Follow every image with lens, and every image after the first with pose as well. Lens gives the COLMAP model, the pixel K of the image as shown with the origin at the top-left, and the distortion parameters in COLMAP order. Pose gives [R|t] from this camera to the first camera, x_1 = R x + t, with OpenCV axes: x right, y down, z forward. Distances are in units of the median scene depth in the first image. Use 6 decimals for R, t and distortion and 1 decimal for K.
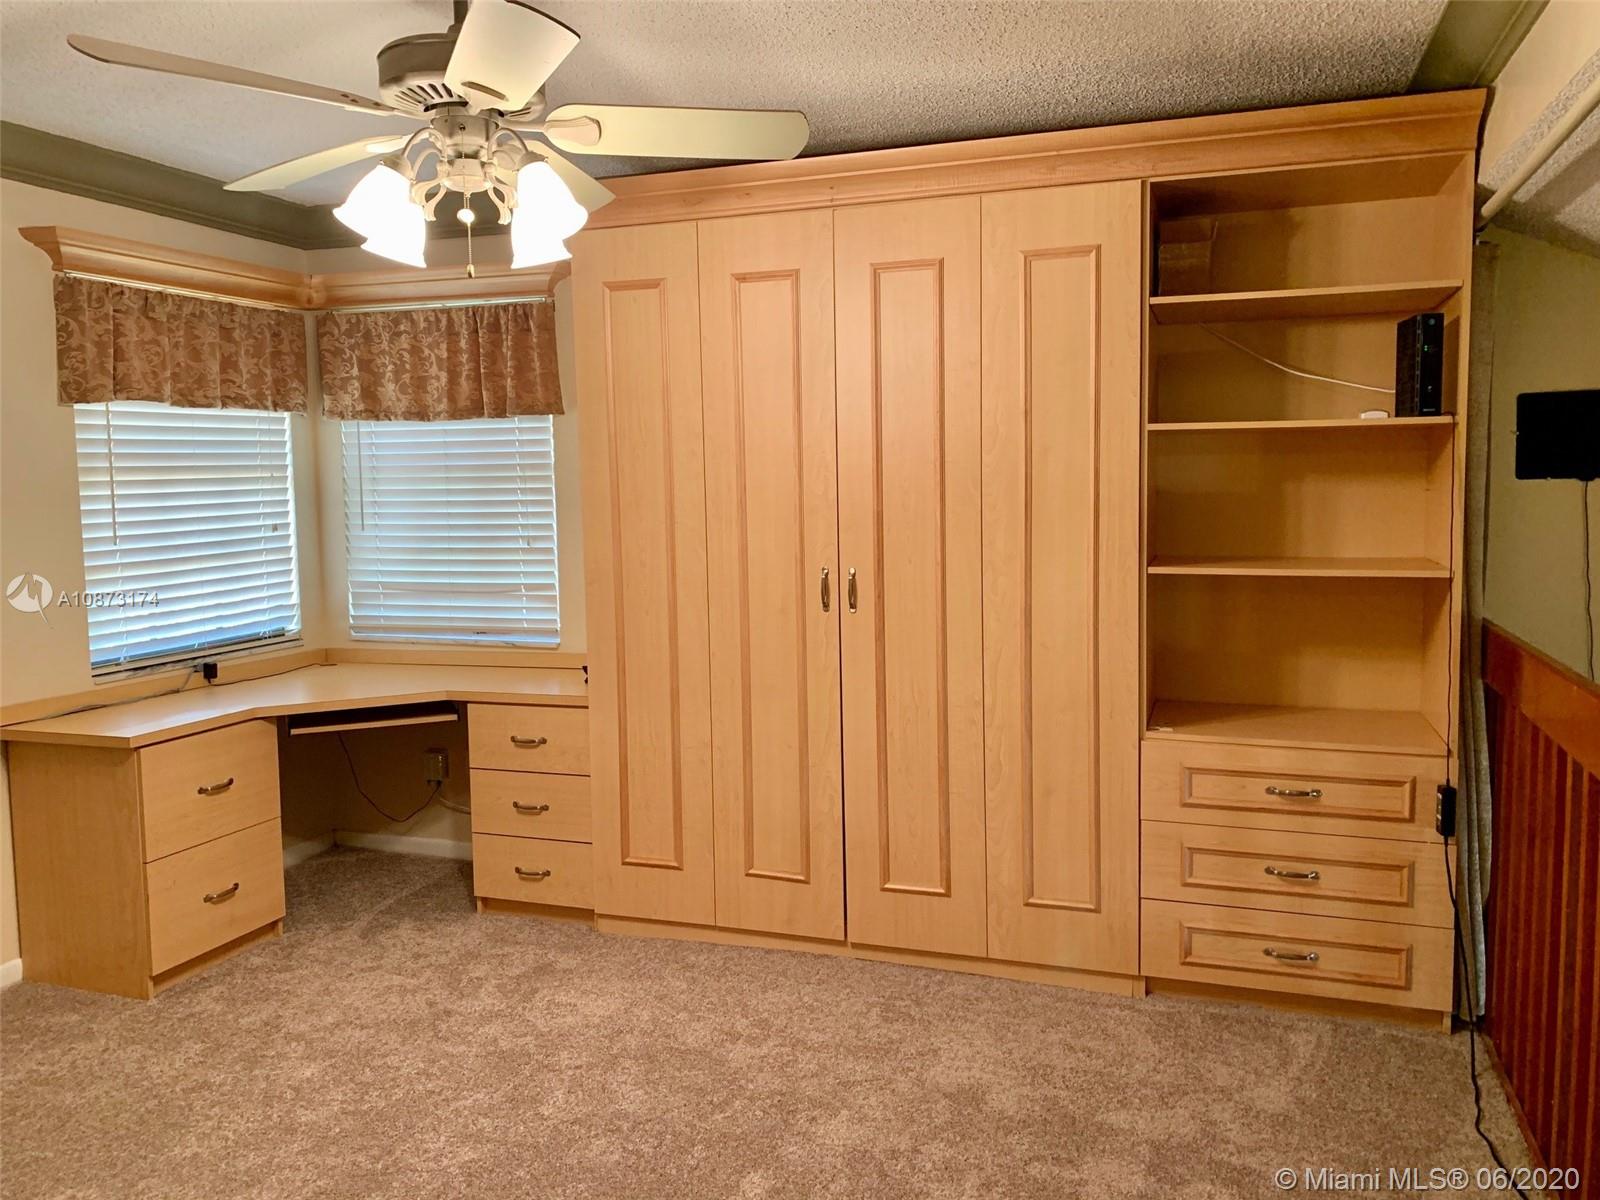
lens RADIAL K [[1268.4, 0, 800.0], [0, 1268.4, 600.0], [0, 0, 1]] dist [0.083440, -0.001579]
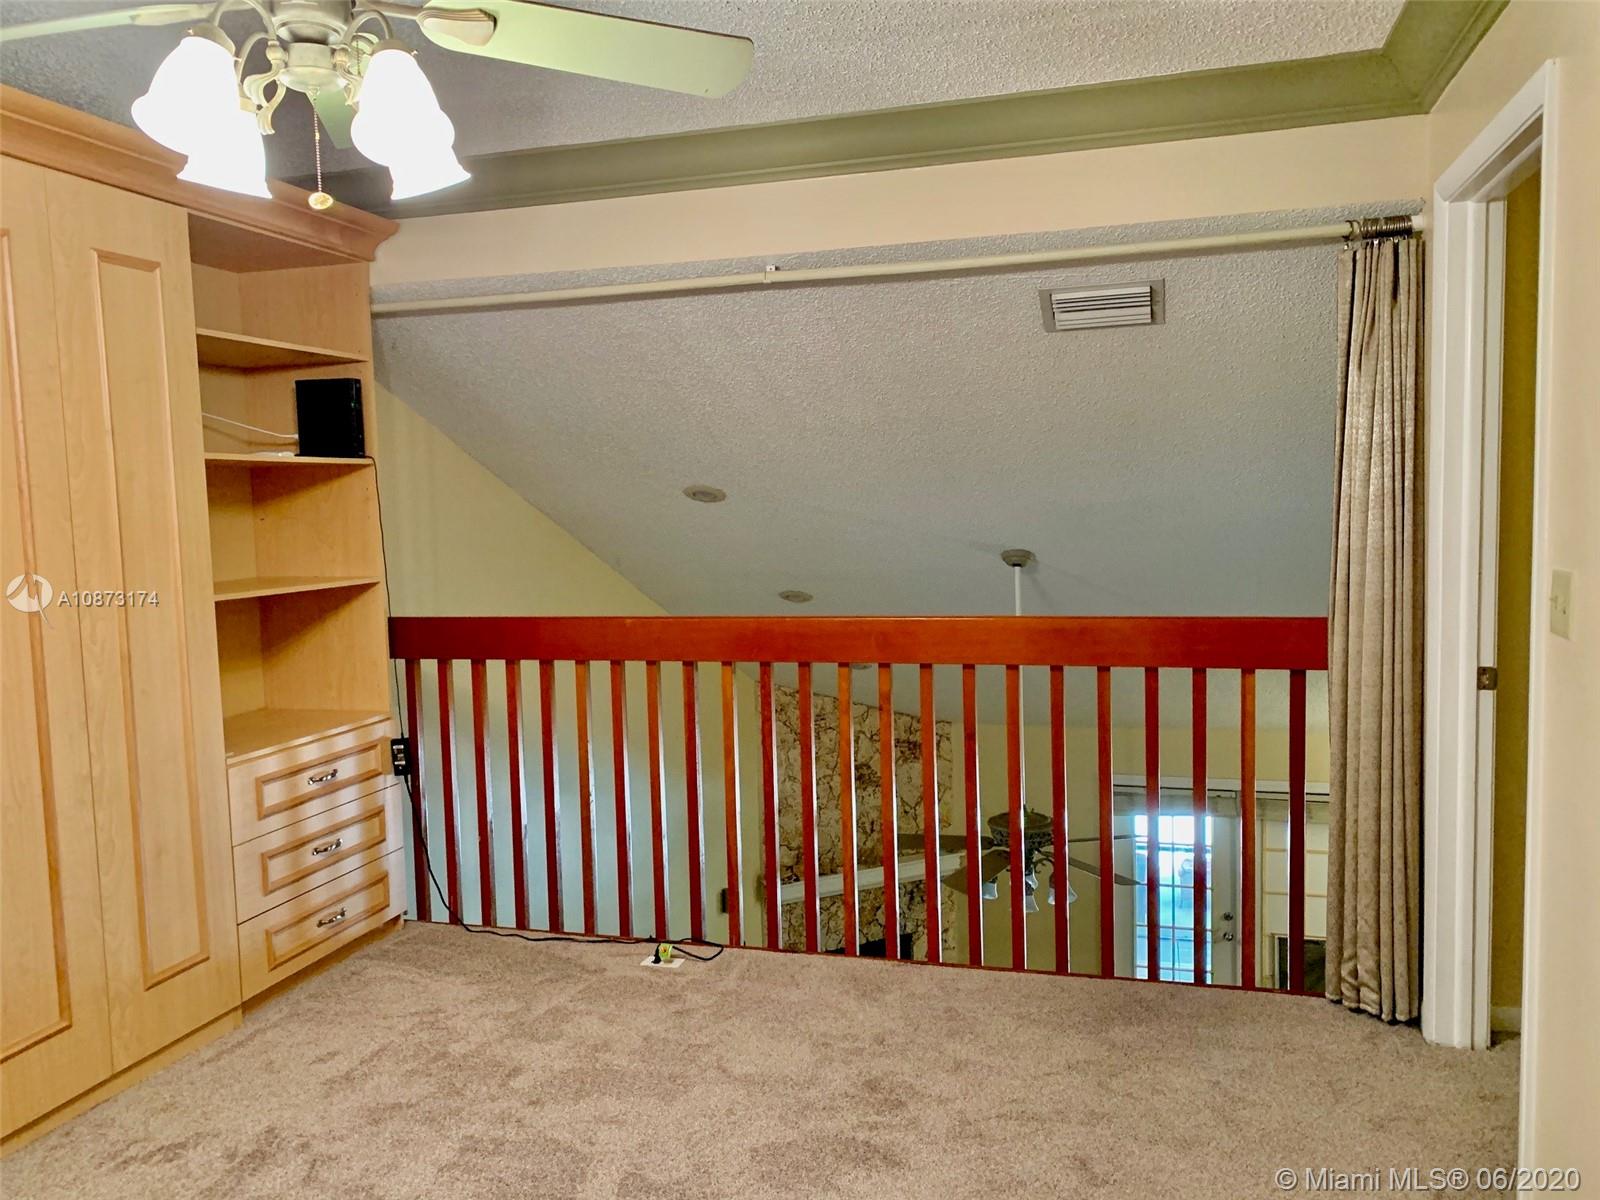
lens RADIAL K [[1268.4, 0, 800.0], [0, 1268.4, 600.0], [0, 0, 1]] dist [0.083440, -0.001579]
pose [[-0.048986, -0.071838, 0.996213, -0.782465], [0.128419, 0.988679, 0.077610, -0.042965], [-0.990509, 0.131734, -0.039206, 0.598172]]
